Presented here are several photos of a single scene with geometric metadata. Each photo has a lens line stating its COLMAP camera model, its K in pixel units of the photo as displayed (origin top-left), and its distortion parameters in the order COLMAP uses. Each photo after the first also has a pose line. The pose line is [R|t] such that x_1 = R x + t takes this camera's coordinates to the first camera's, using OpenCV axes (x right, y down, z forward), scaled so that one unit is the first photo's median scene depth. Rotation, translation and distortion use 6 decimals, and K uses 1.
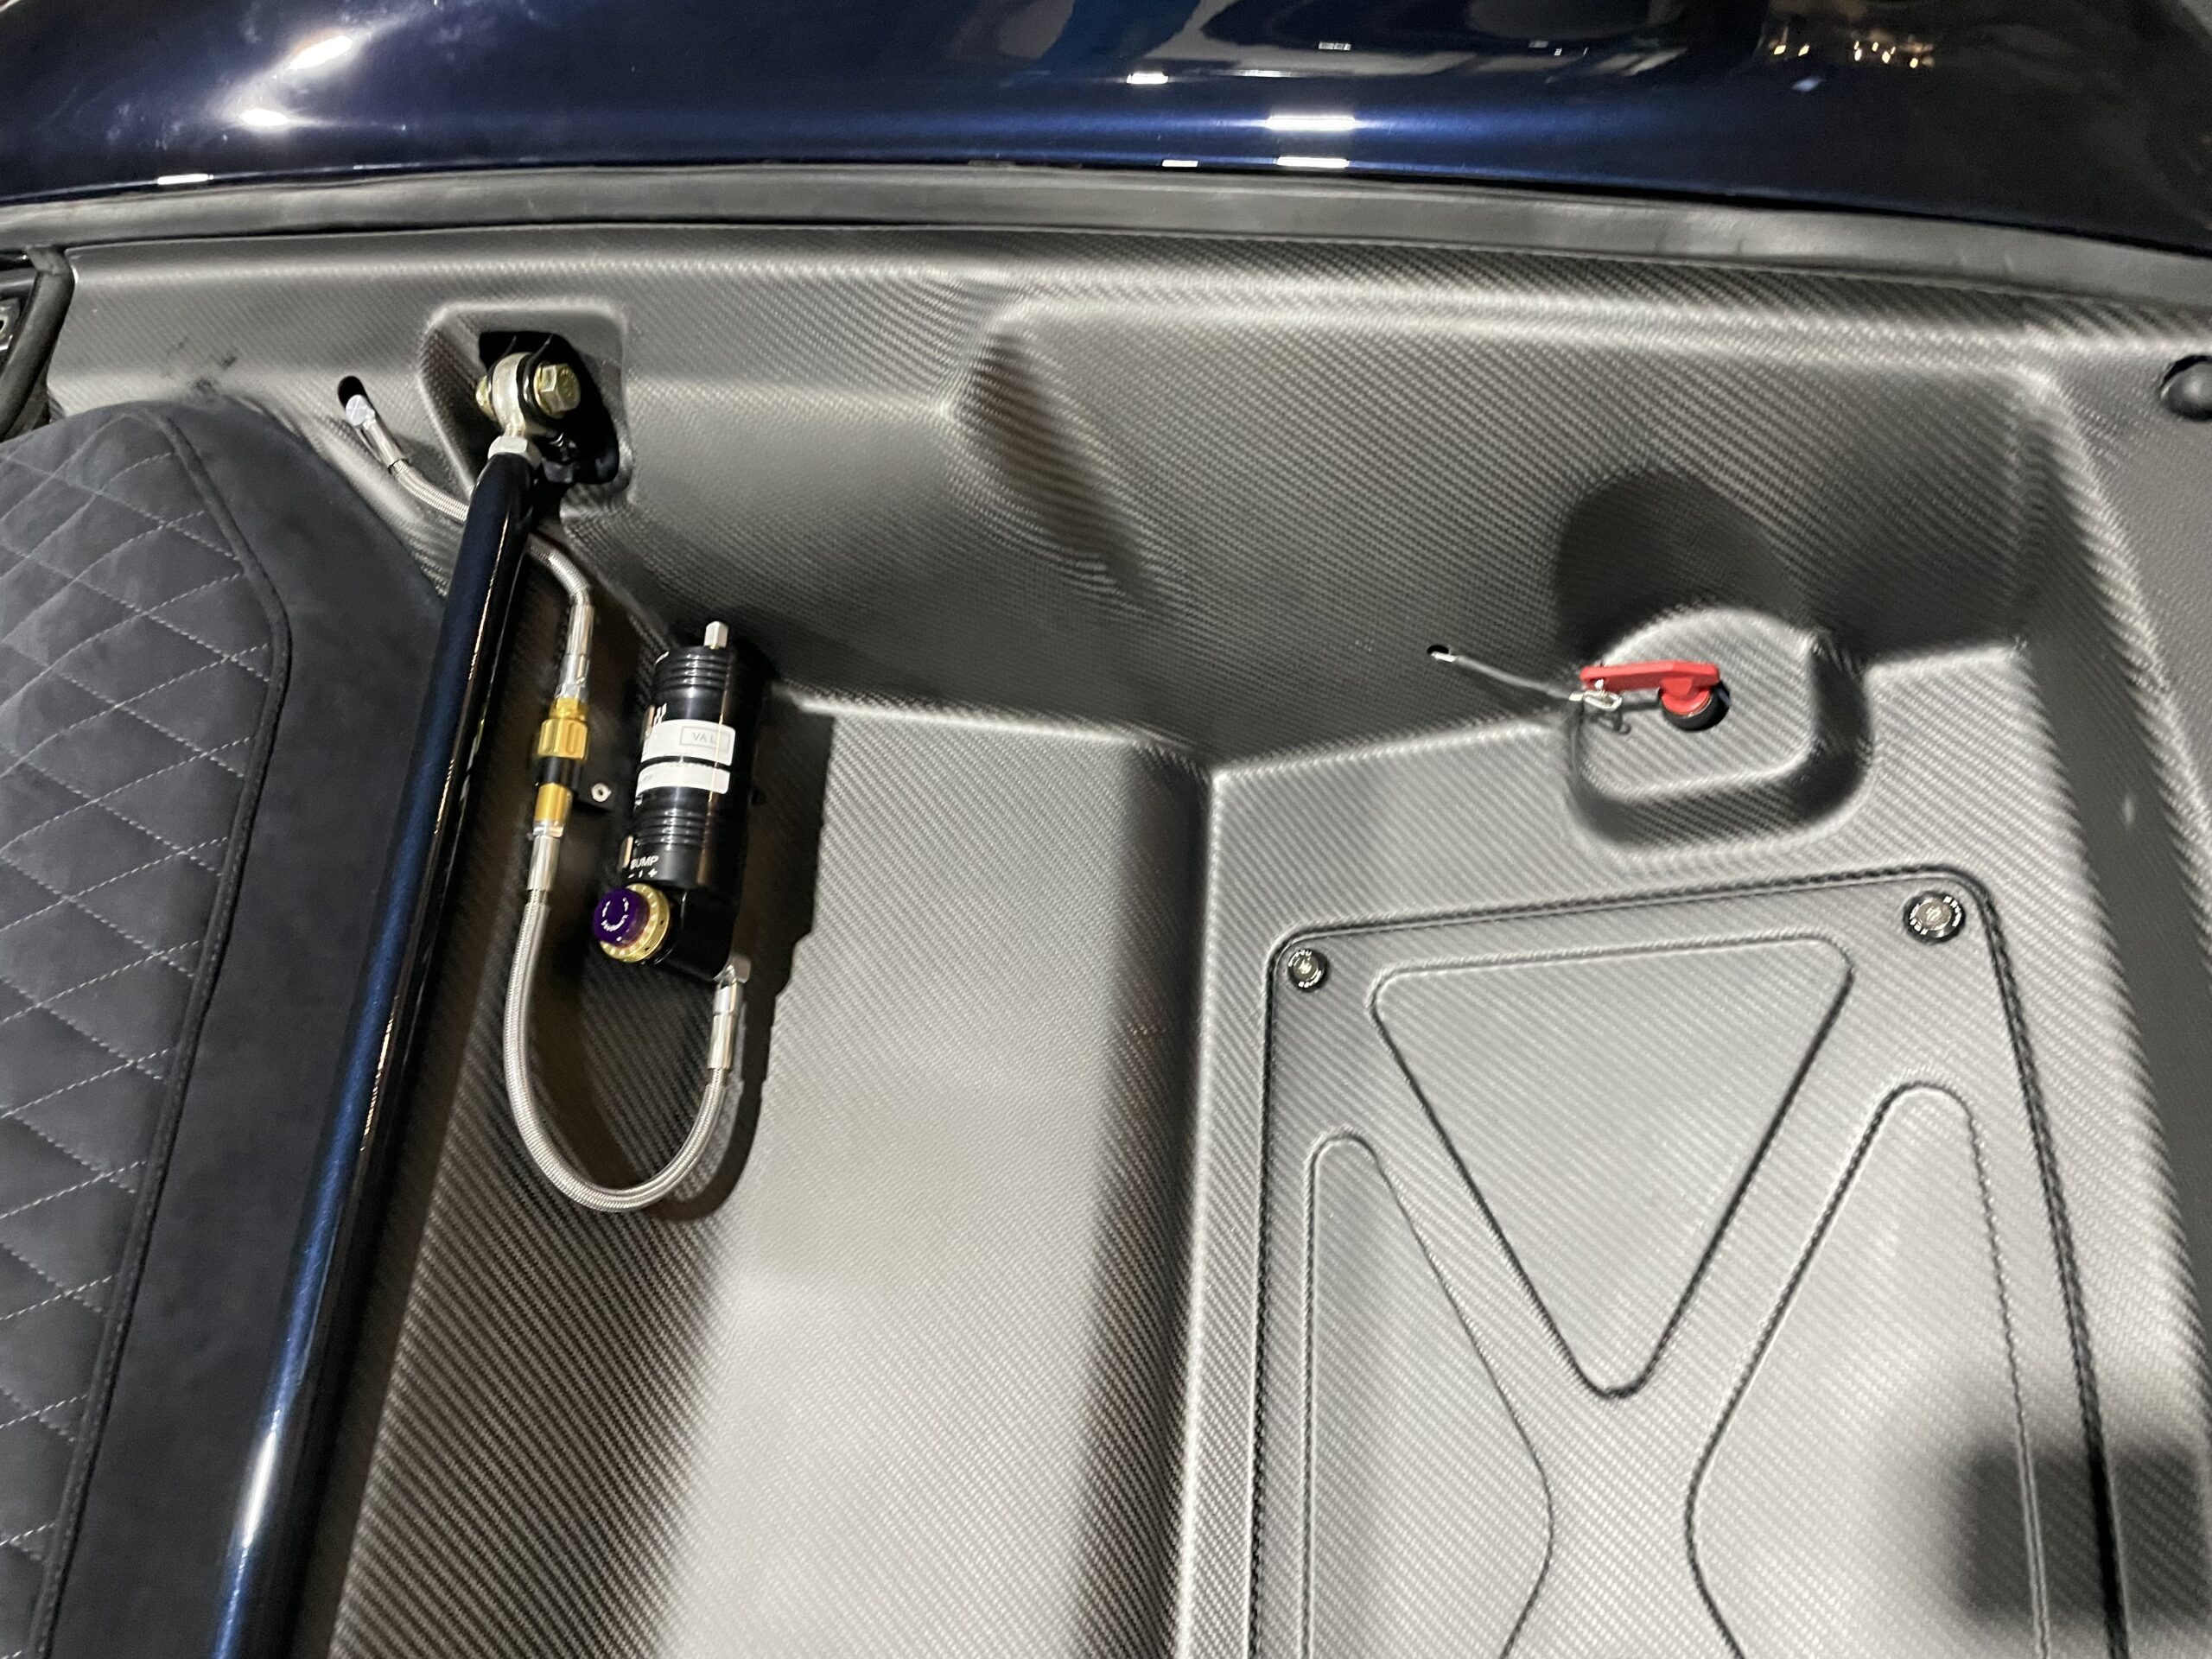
lens RADIAL K [[1690.8, 0, 1090.0], [0, 1690.8, 849.5], [0, 0, 1]] dist [0.088590, -0.123362]
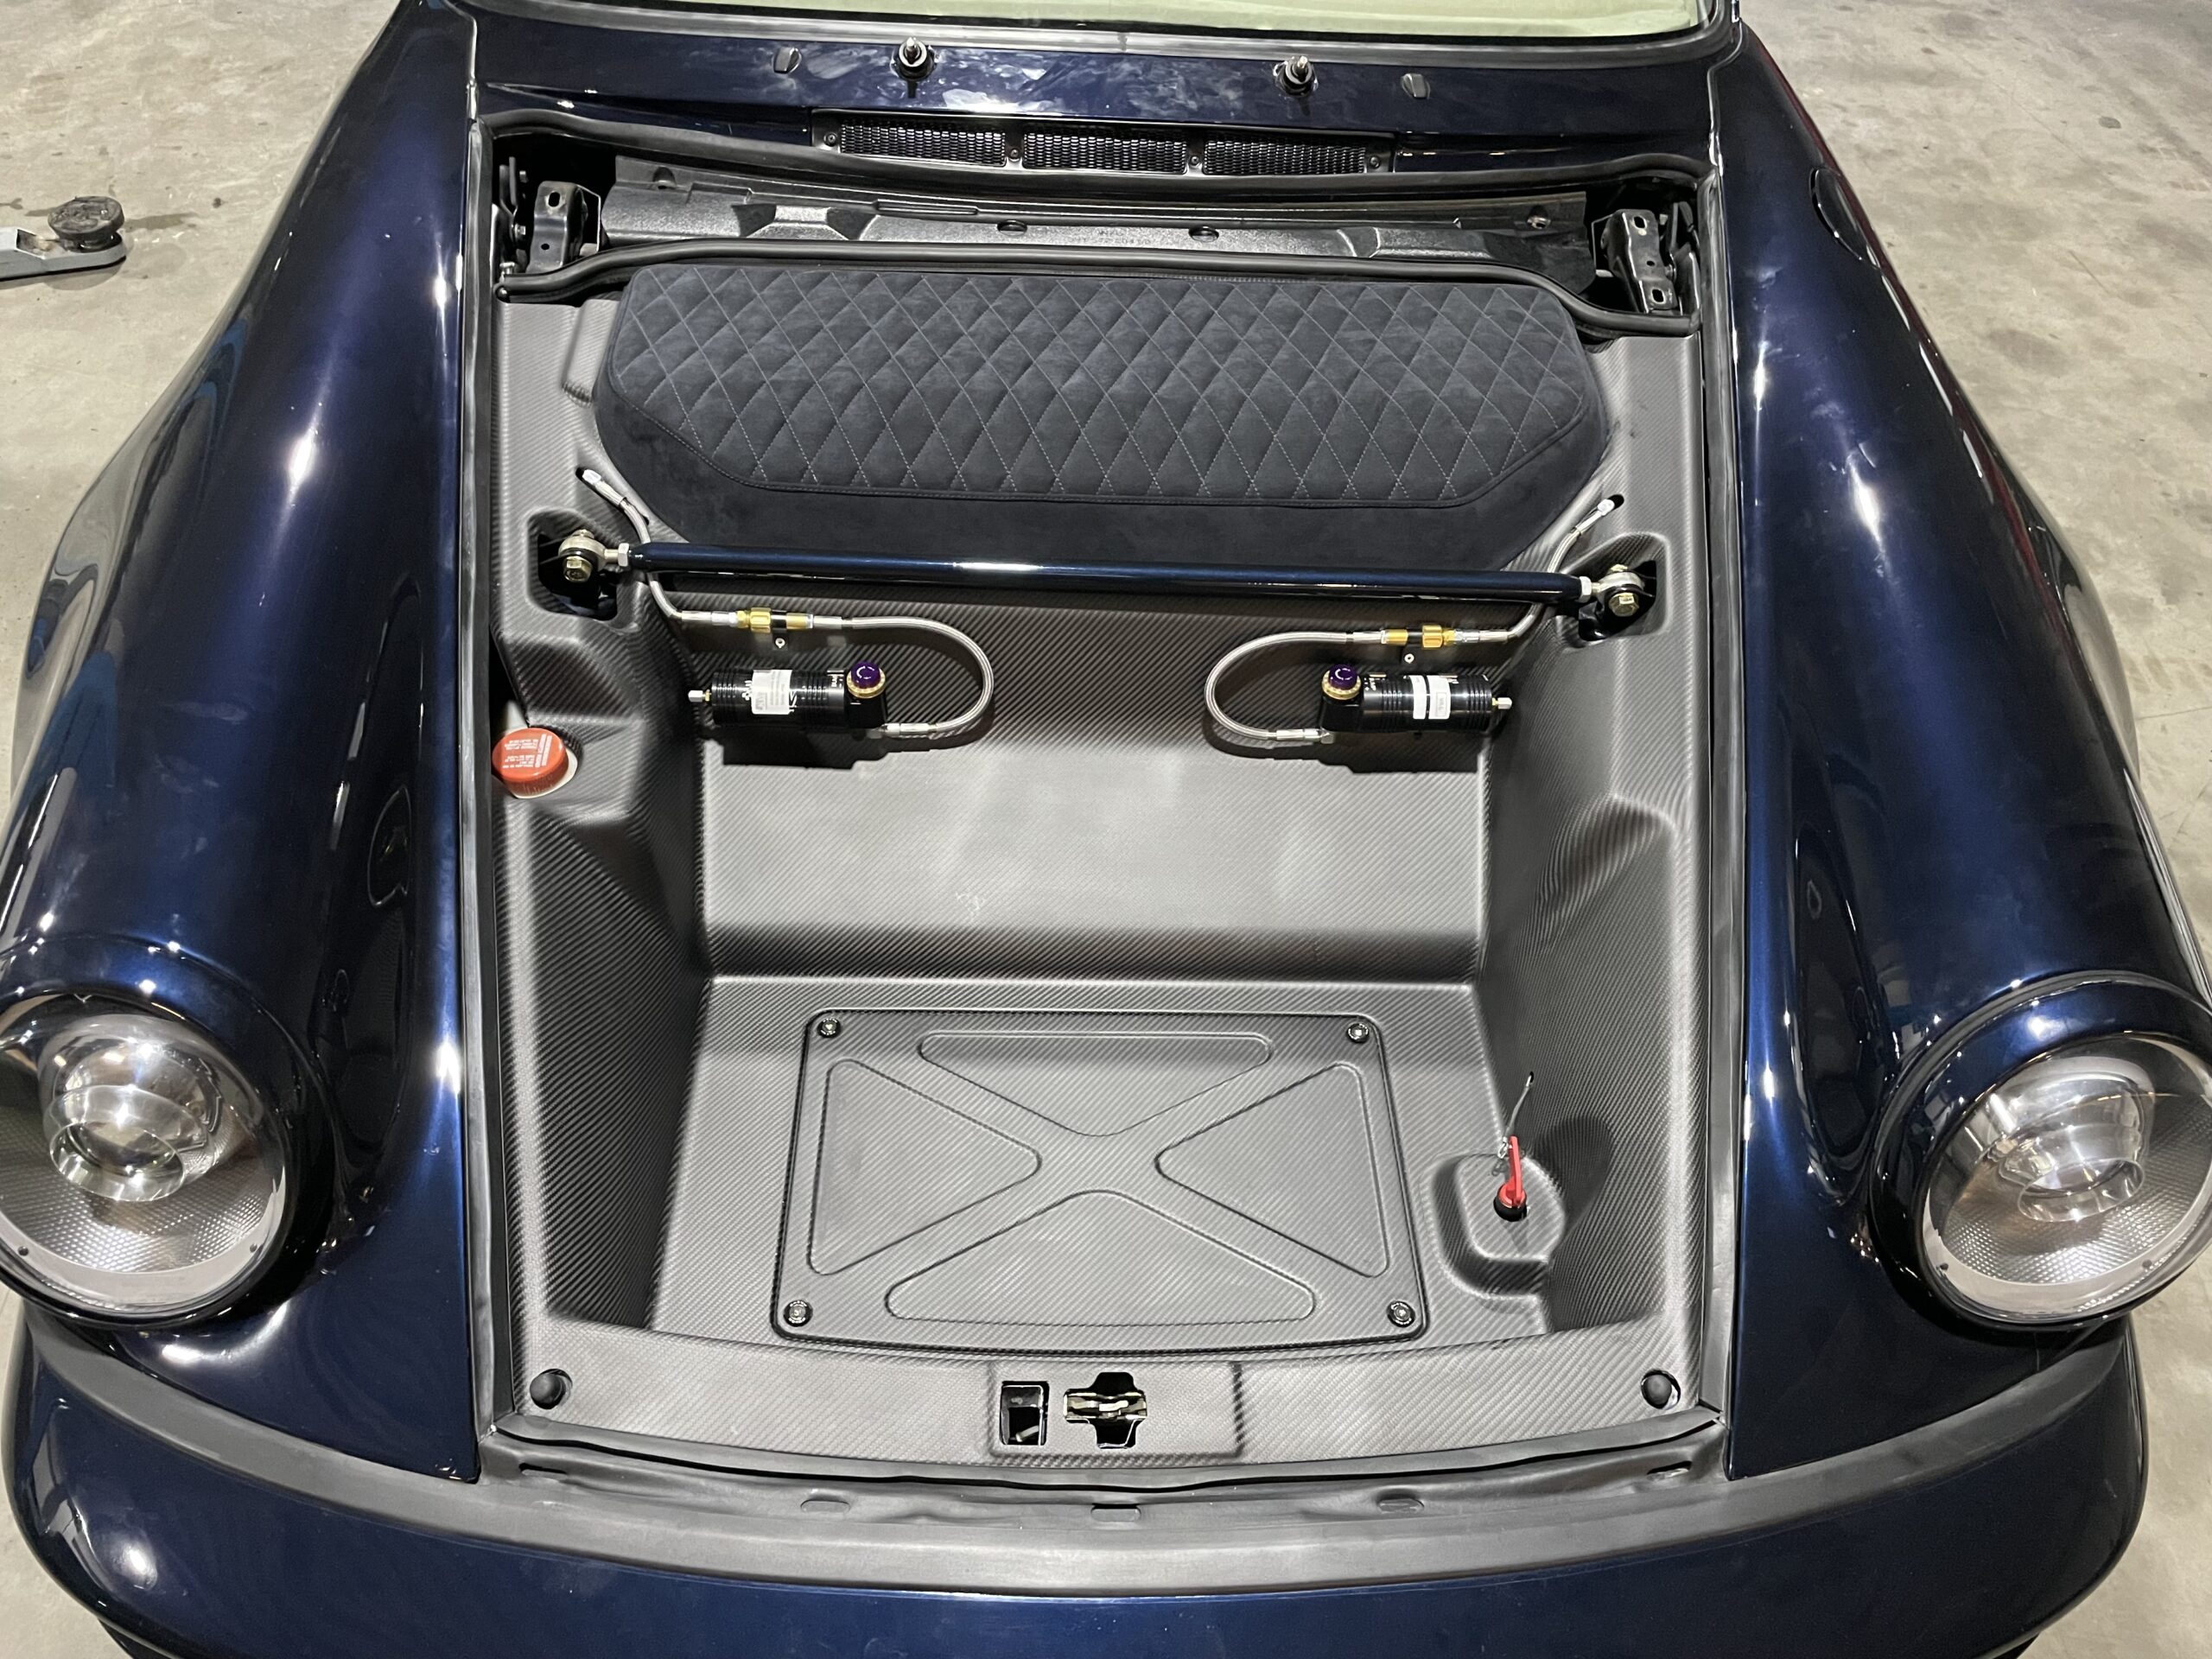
lens RADIAL K [[1690.8, 0, 1100.6], [0, 1690.8, 855.7], [0, 0, 1]] dist [0.088590, -0.123362]
pose [[0.063715, 0.979332, -0.191963, 0.294624], [-0.951766, 0.117481, 0.283443, -0.224407], [0.300136, 0.164644, 0.939580, -0.929598]]
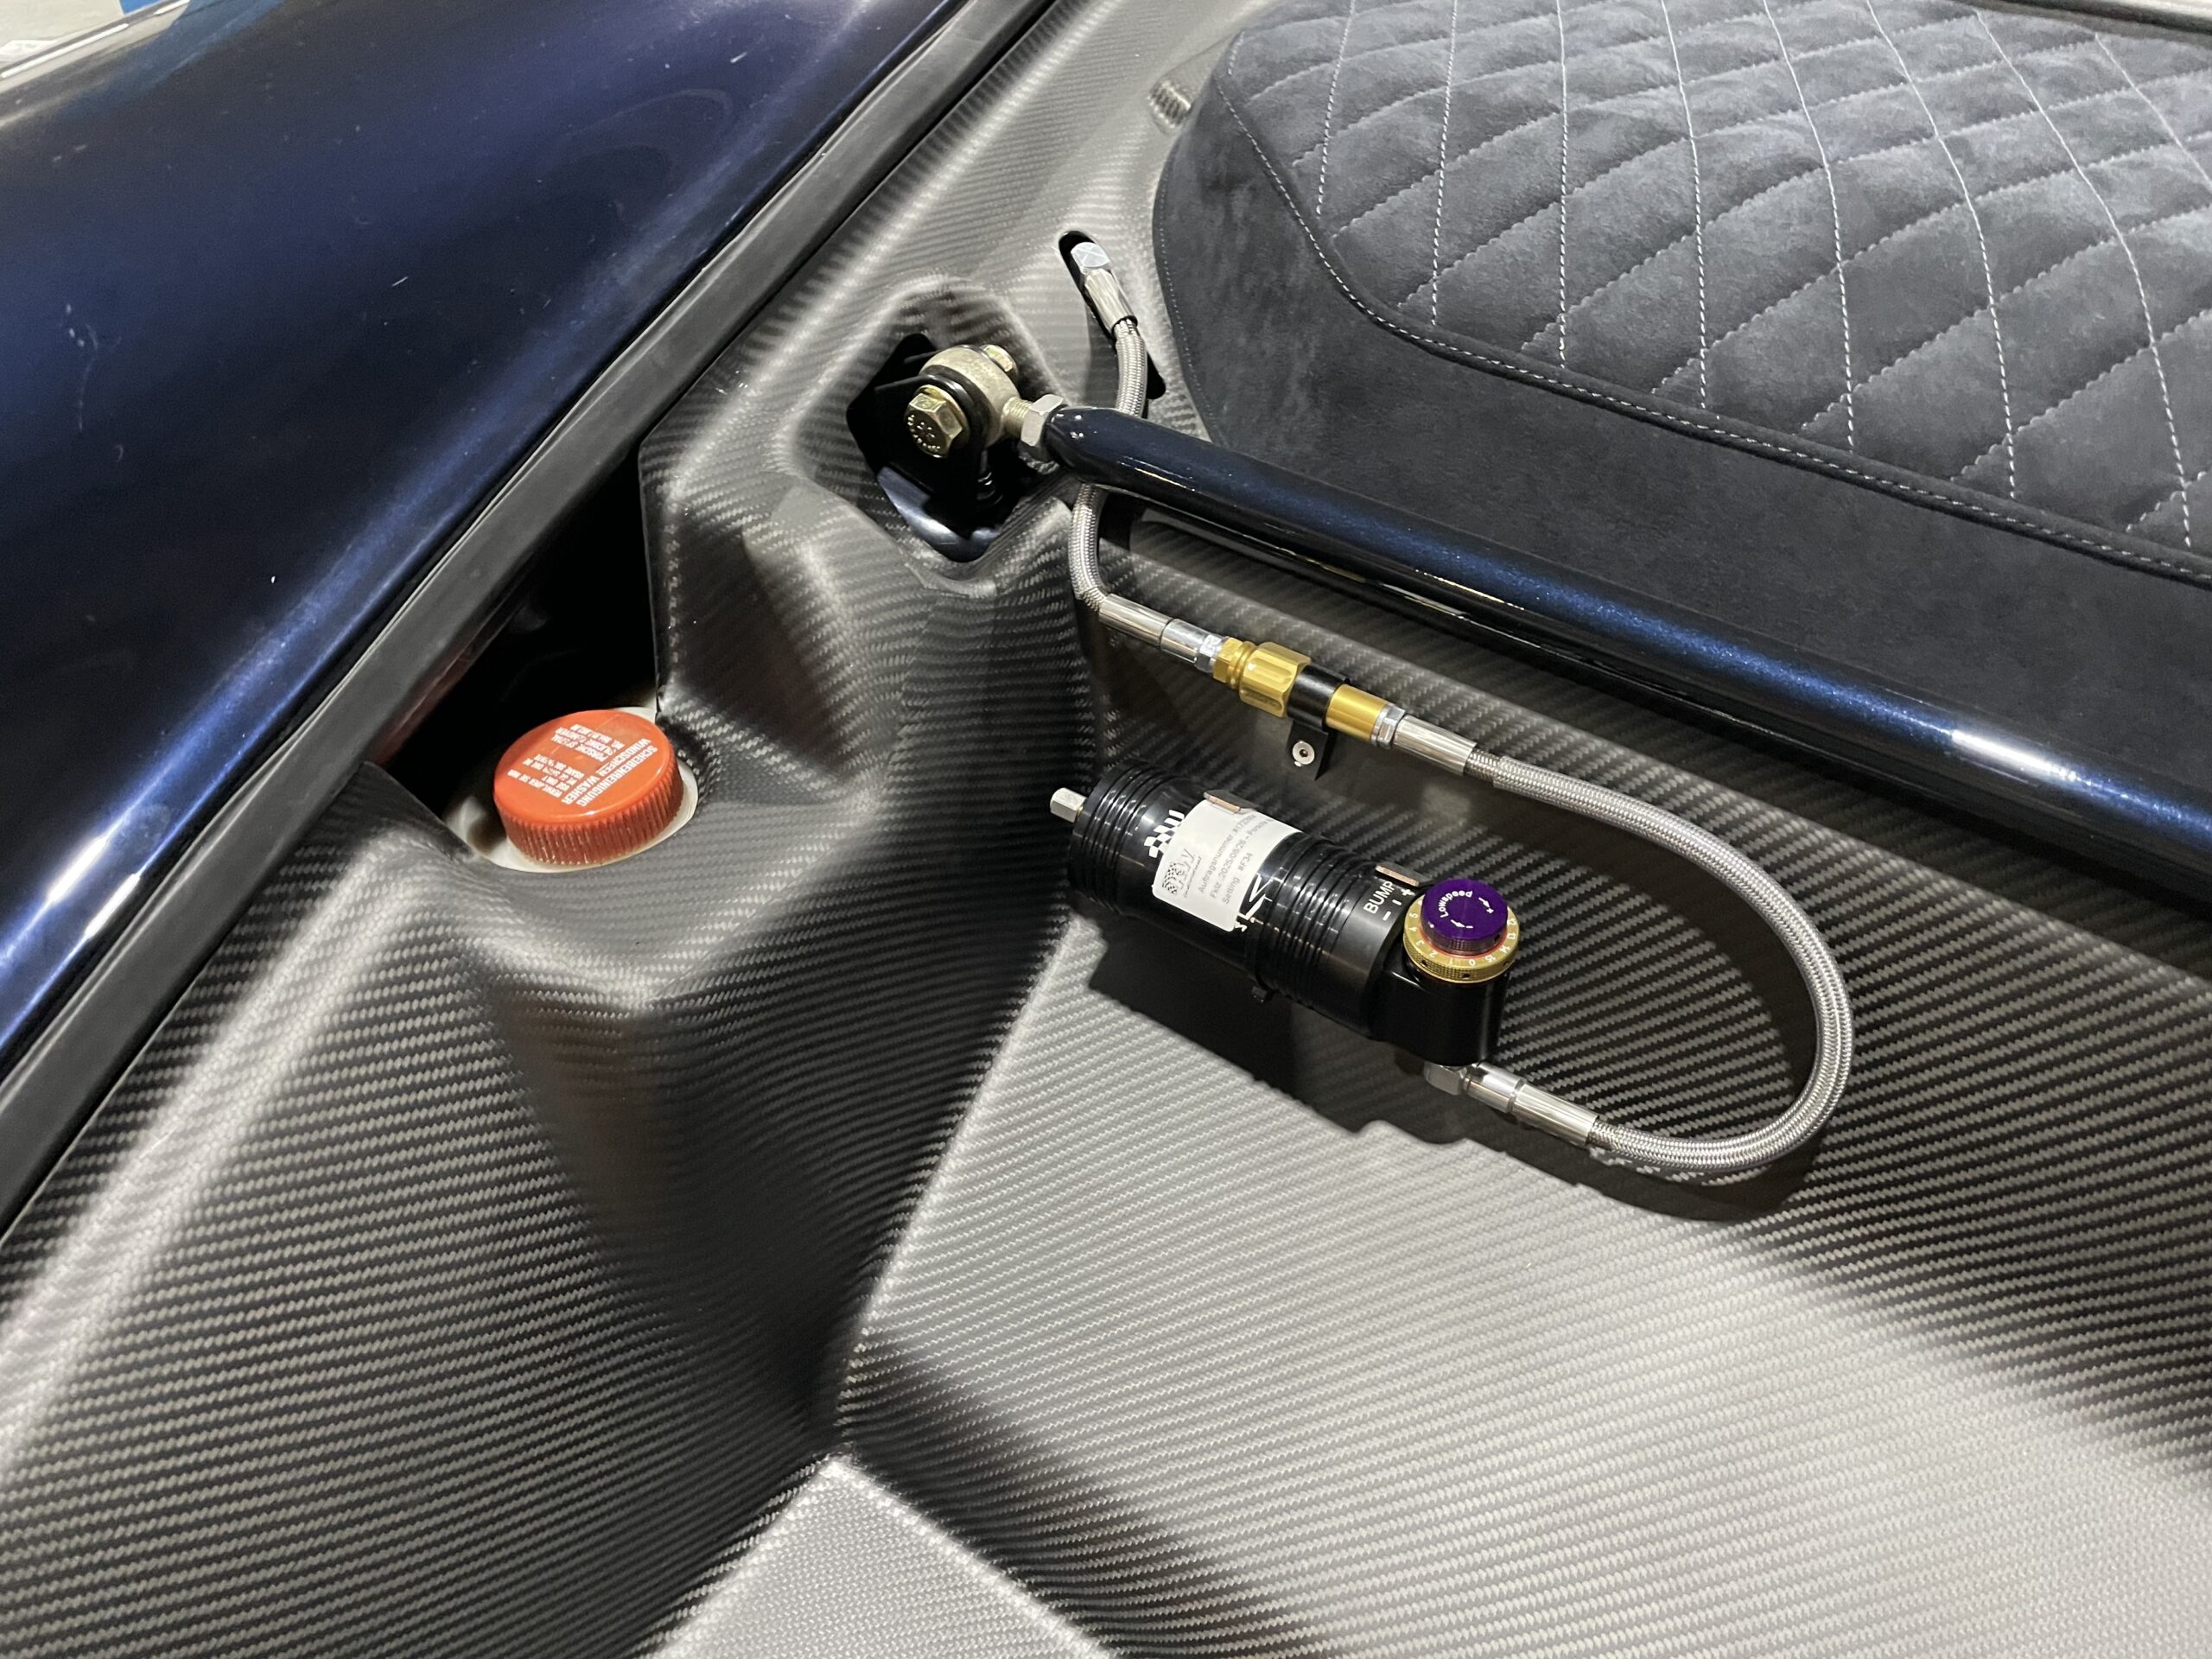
lens RADIAL K [[1690.8, 0, 1097.6], [0, 1690.8, 841.7], [0, 0, 1]] dist [0.088590, -0.123362]
pose [[-0.442949, 0.869426, -0.218848, -0.107240], [-0.695259, -0.178992, 0.696116, 0.192926], [0.566049, 0.460500, 0.683760, 0.211385]]
